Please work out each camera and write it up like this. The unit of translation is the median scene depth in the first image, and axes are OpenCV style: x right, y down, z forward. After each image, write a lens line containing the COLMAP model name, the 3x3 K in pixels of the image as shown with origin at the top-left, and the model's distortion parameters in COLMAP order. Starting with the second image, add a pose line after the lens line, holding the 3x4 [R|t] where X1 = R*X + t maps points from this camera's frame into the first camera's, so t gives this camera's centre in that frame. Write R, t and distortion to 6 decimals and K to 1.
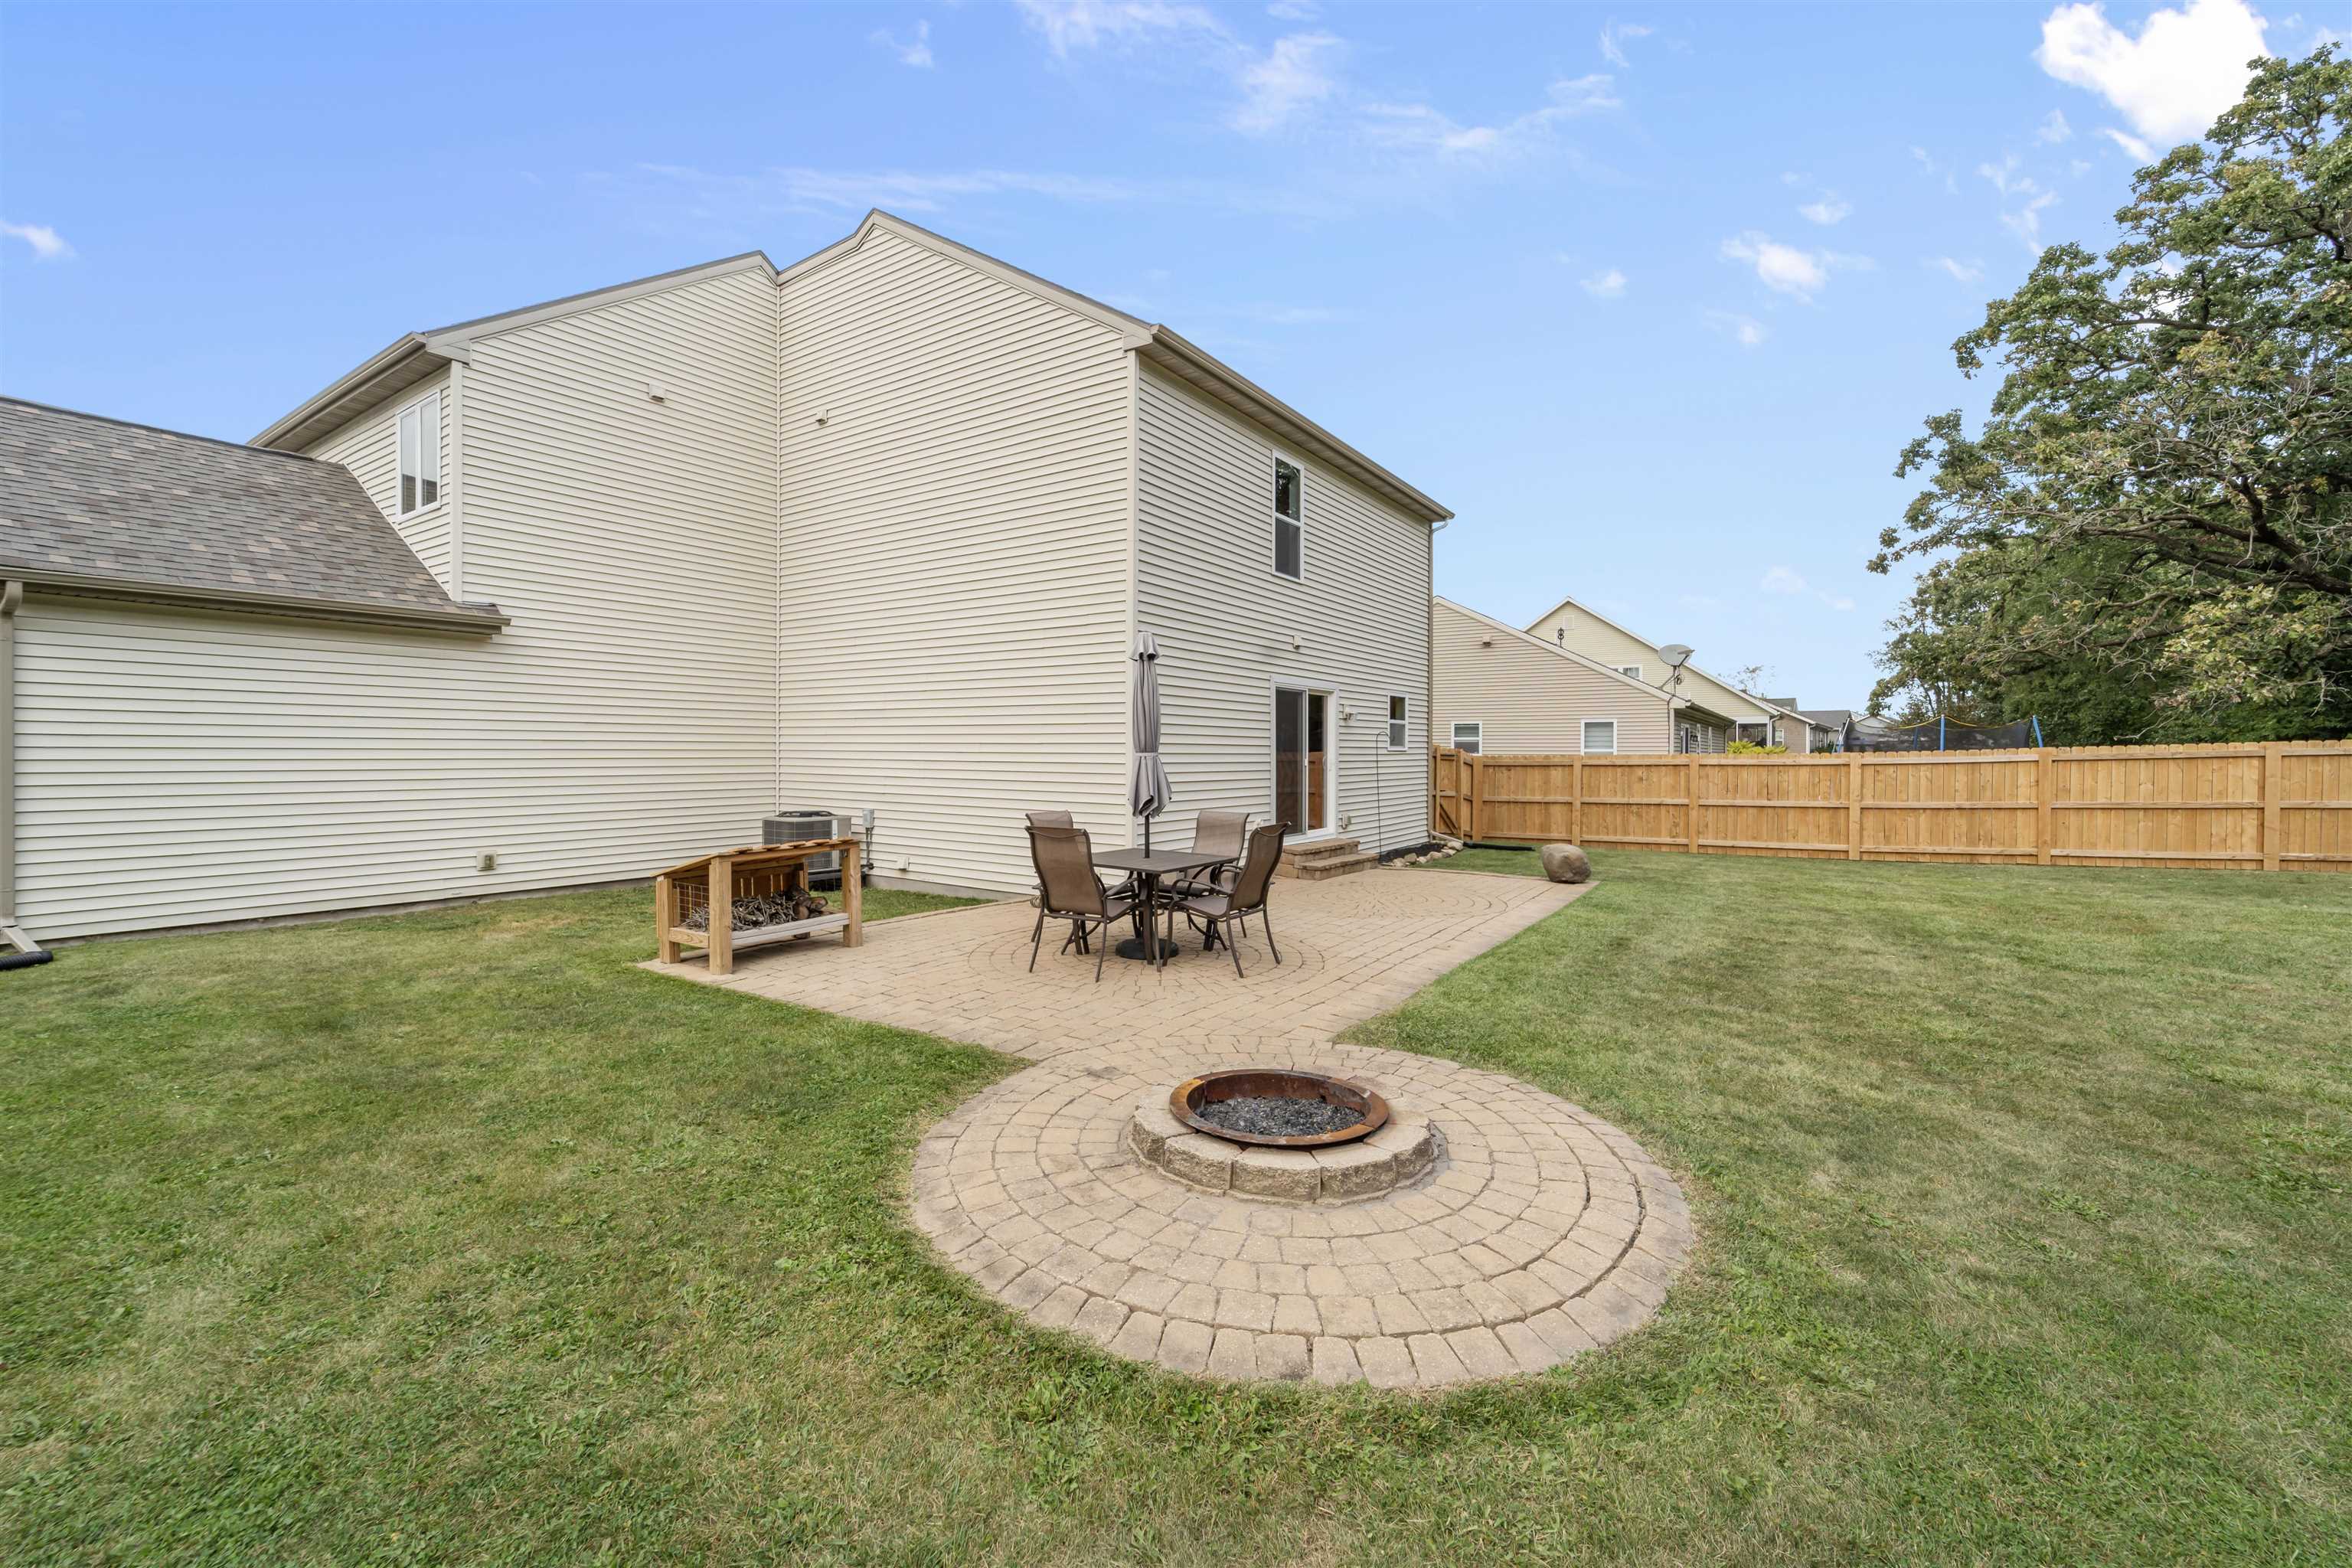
lens RADIAL K [[950.7, 0, 1187.5], [0, 950.7, 752.1], [0, 0, 1]] dist [-0.000466, -0.000249]
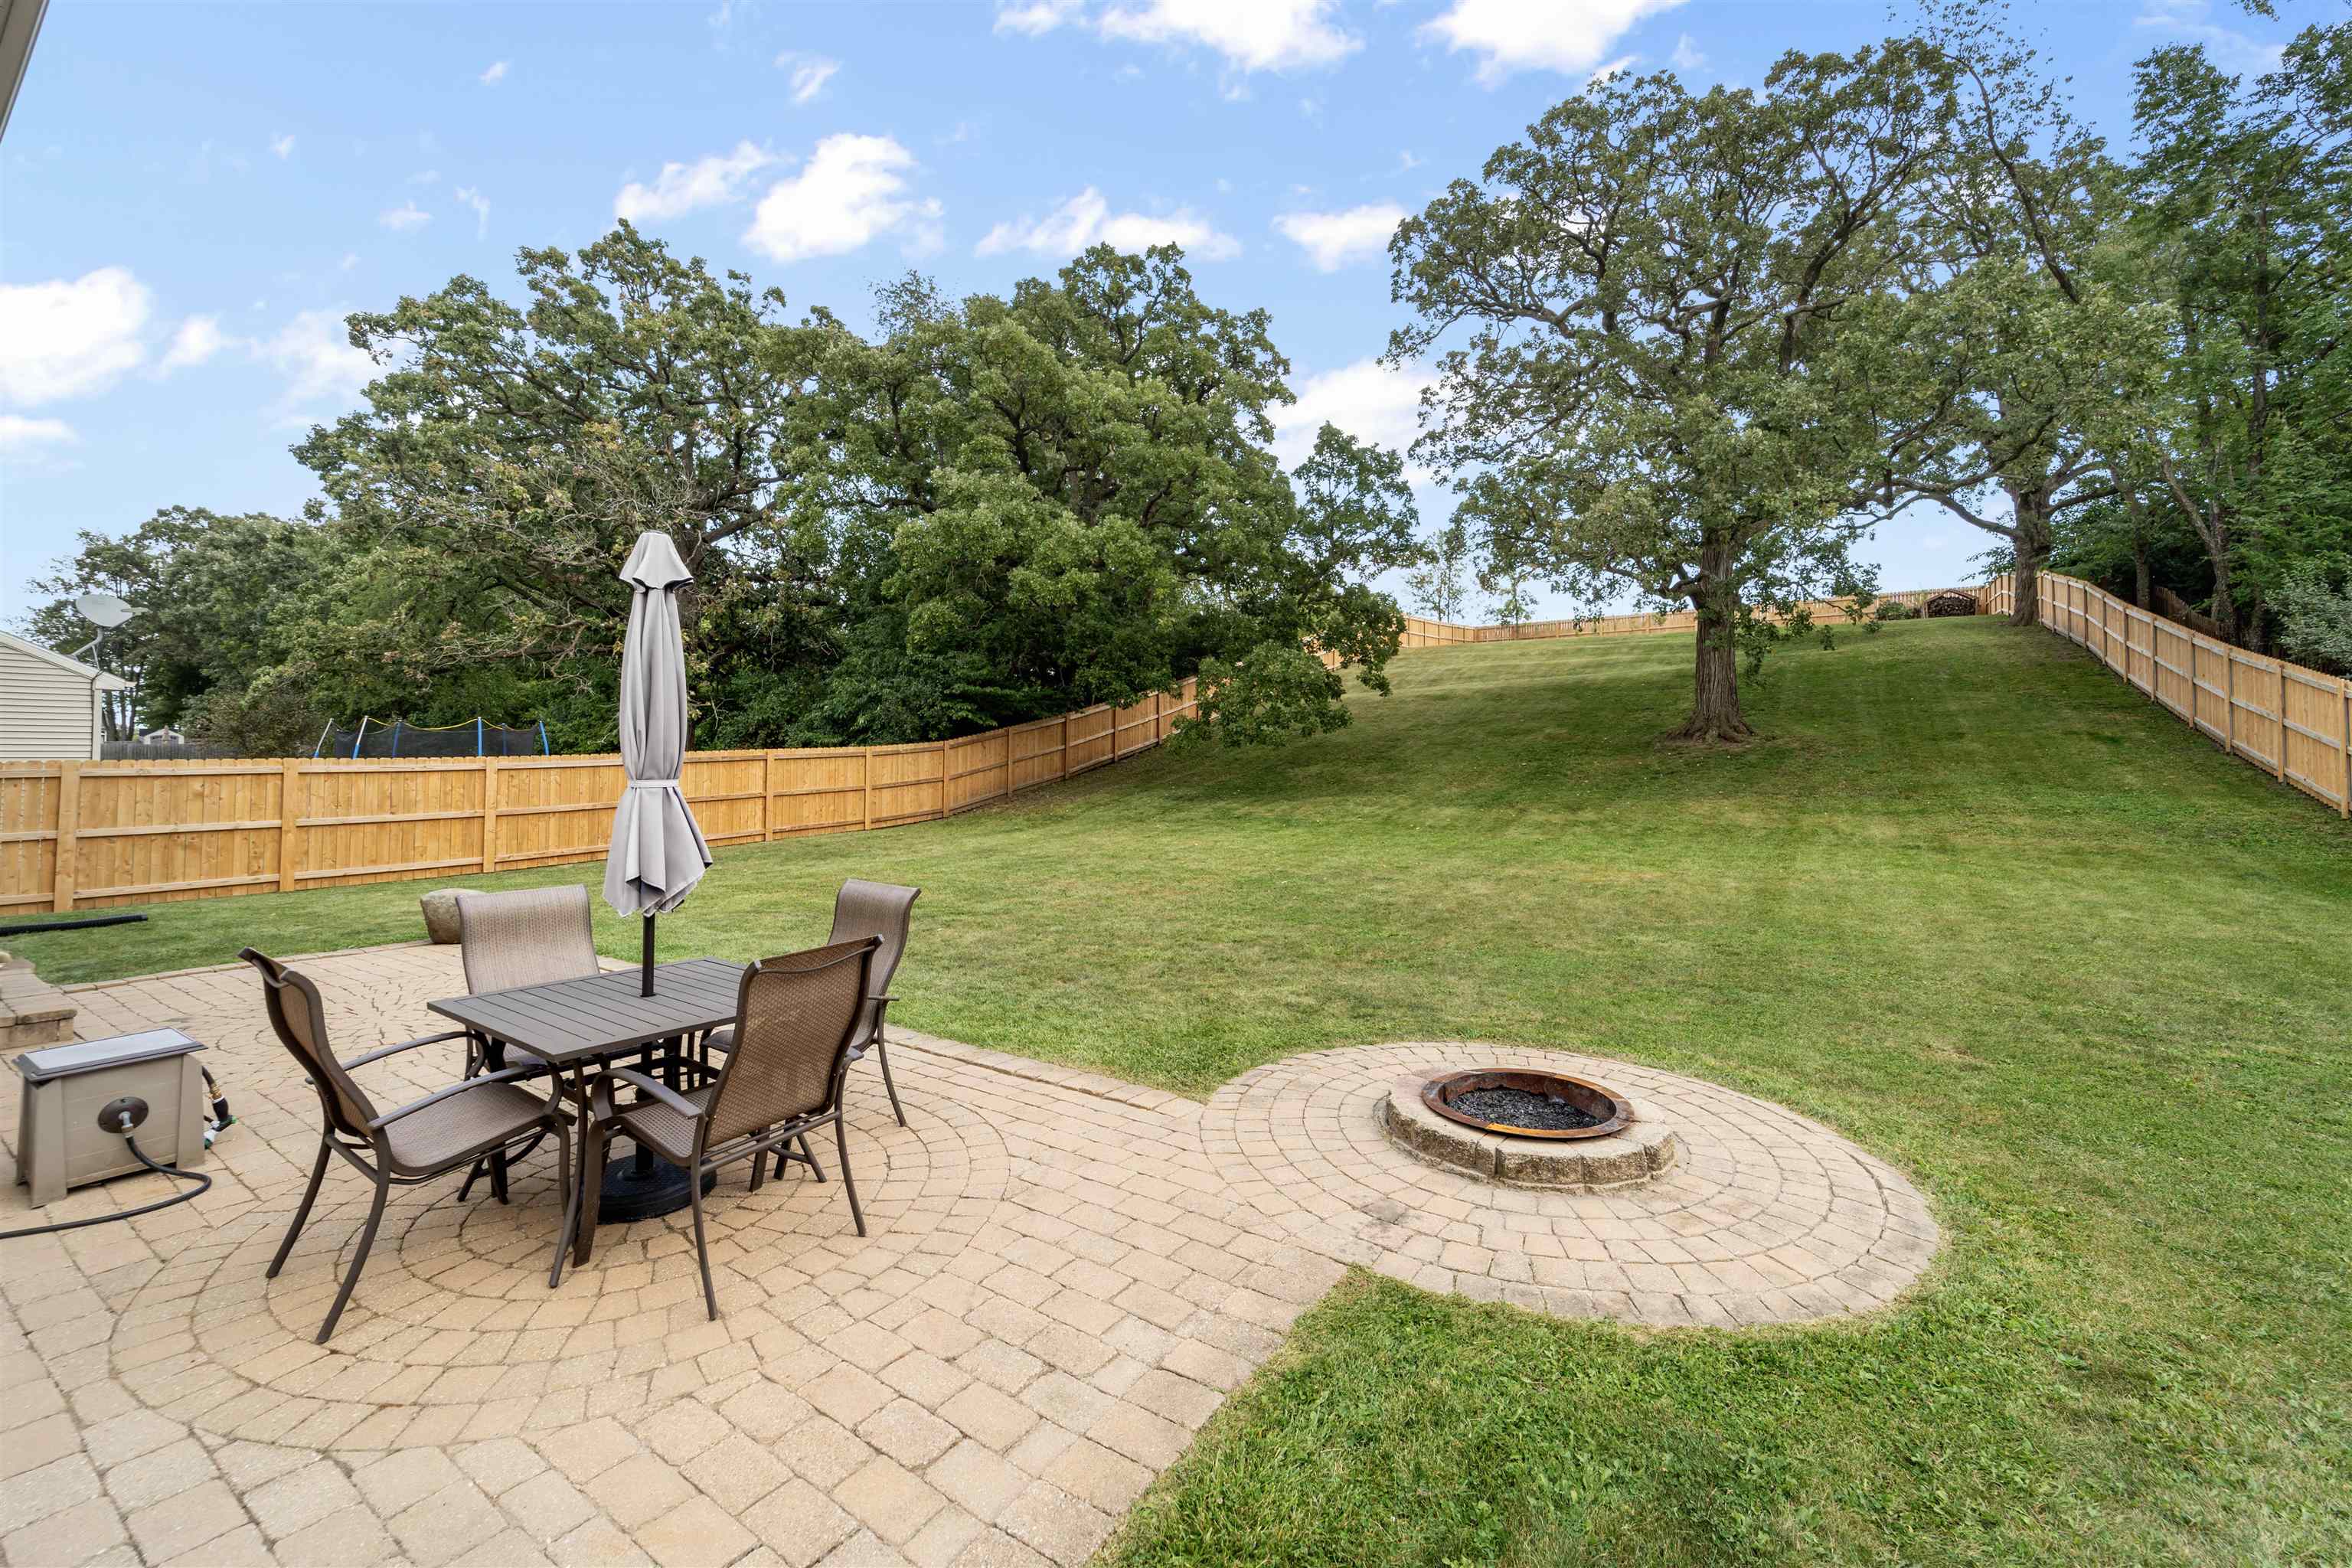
lens RADIAL K [[956.1, 0, 1181.5], [0, 956.1, 735.0], [0, 0, 1]] dist [0.002720, 0.000048]
pose [[0.015810, 0.019026, 0.999694, -0.227931], [-0.004631, 0.999810, -0.018955, -0.005975], [-0.999864, -0.004330, 0.015895, 0.309047]]
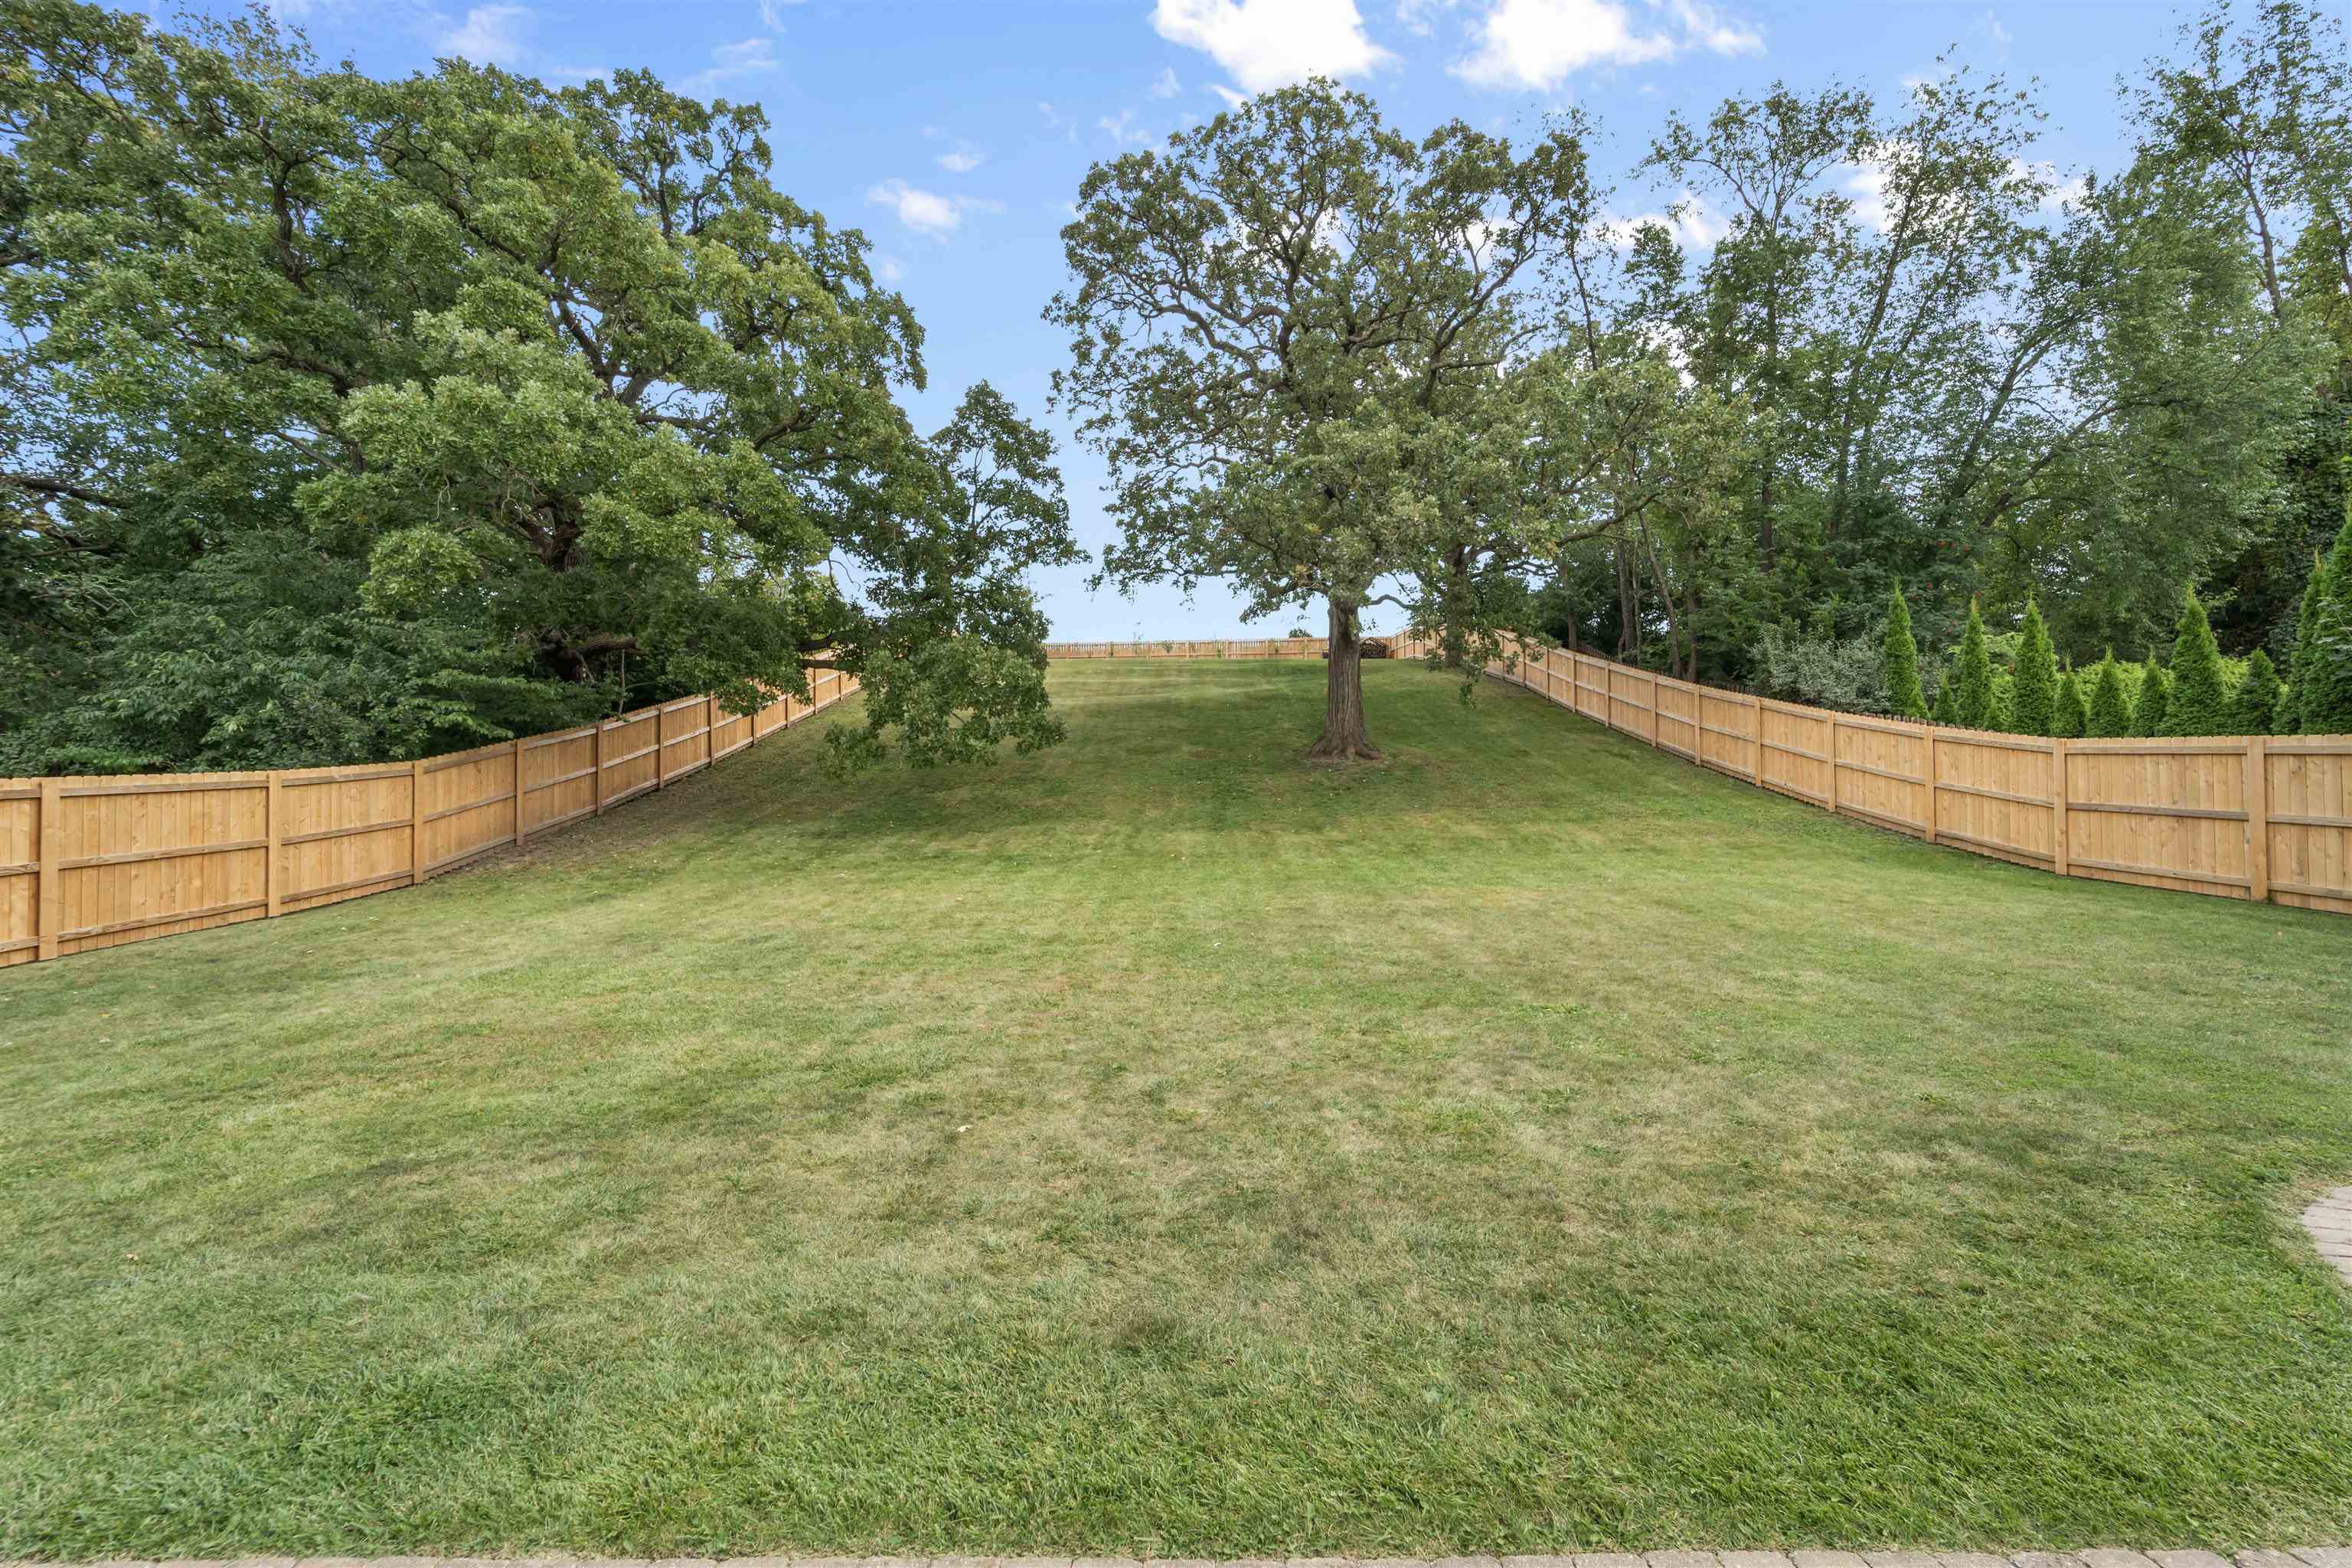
lens RADIAL K [[953.9, 0, 1188.7], [0, 953.9, 768.3], [0, 0, 1]] dist [-0.000807, -0.000249]
pose [[-0.543014, 0.009462, 0.839670, 0.064501], [0.008473, 0.999947, -0.005789, -0.004588], [-0.839681, 0.003971, -0.543066, 0.564712]]
